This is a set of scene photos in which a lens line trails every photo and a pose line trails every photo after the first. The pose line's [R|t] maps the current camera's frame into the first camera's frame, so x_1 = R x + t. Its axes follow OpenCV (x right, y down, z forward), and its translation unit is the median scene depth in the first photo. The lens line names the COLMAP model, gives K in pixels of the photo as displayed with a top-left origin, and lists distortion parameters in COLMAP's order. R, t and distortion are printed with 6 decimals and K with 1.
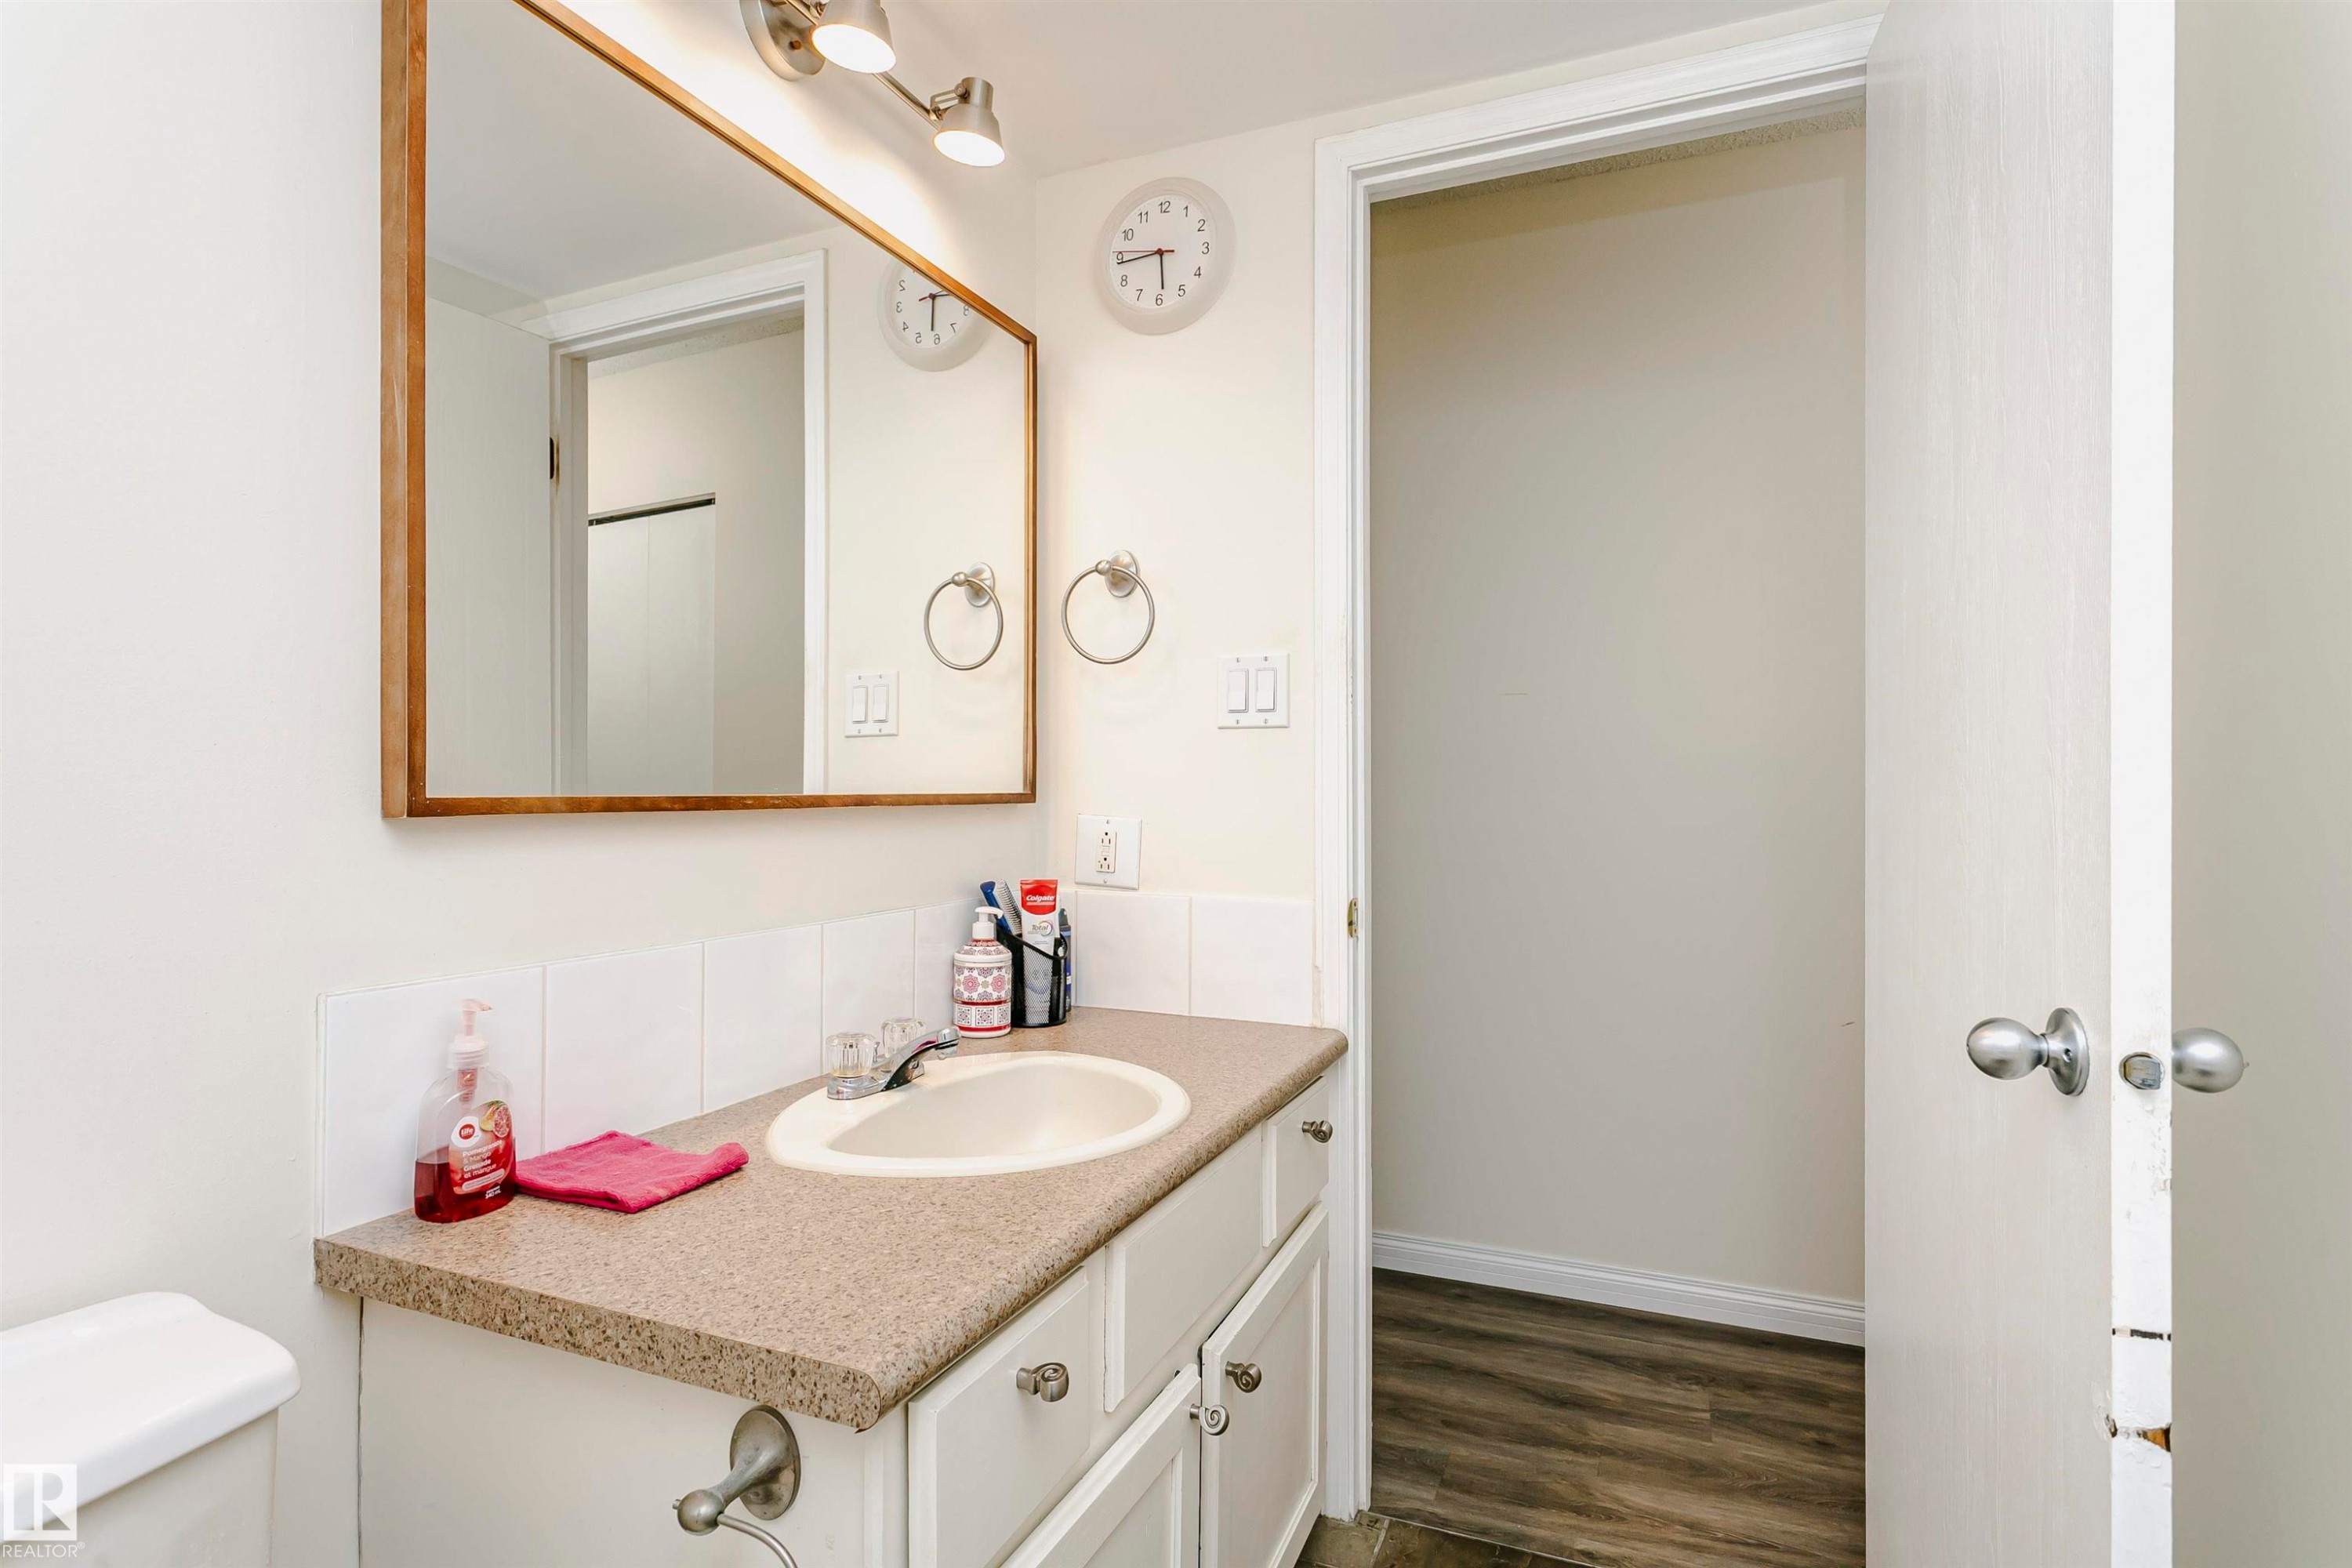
lens RADIAL K [[1137.1, 0, 1176.0], [0, 1137.1, 784.0], [0, 0, 1]] dist [-0.000915, 0.000106]
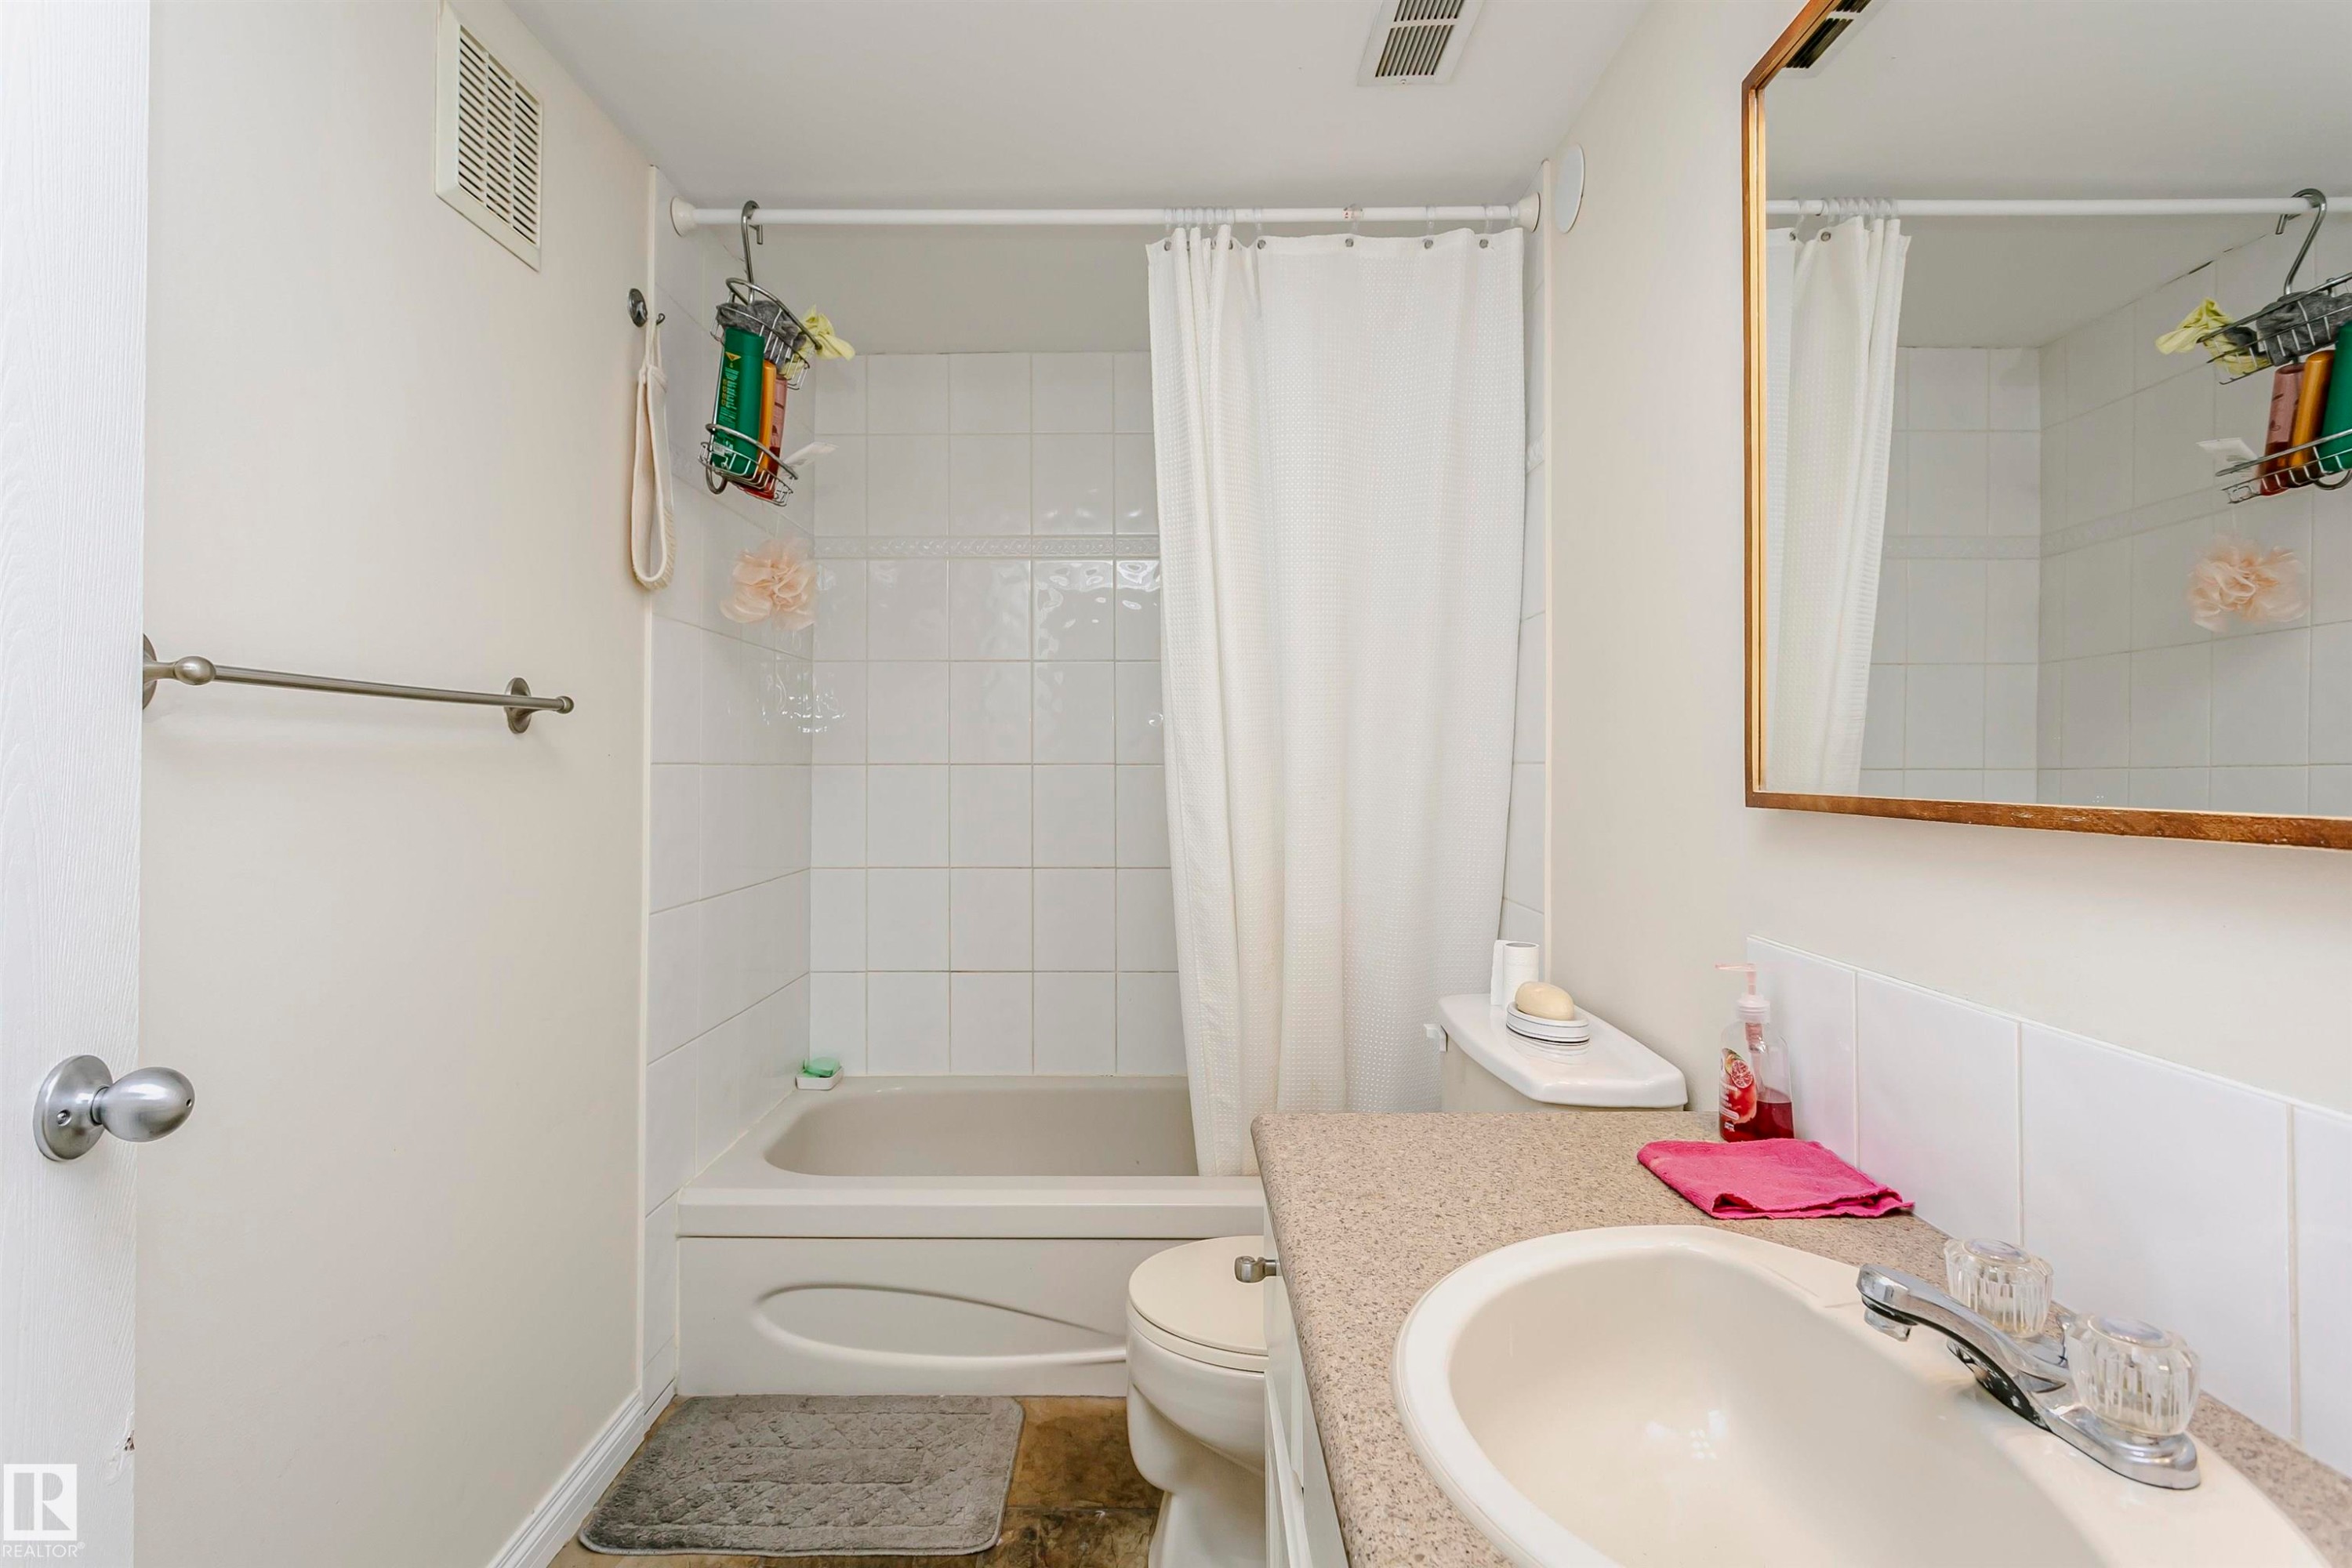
lens RADIAL K [[1137.1, 0, 1176.0], [0, 1137.1, 784.0], [0, 0, 1]] dist [-0.000915, 0.000106]
pose [[-0.914421, -0.001557, -0.404761, 0.370990], [-0.007103, 0.999900, 0.012201, -0.006993], [0.404702, 0.014032, -0.914341, 1.695051]]
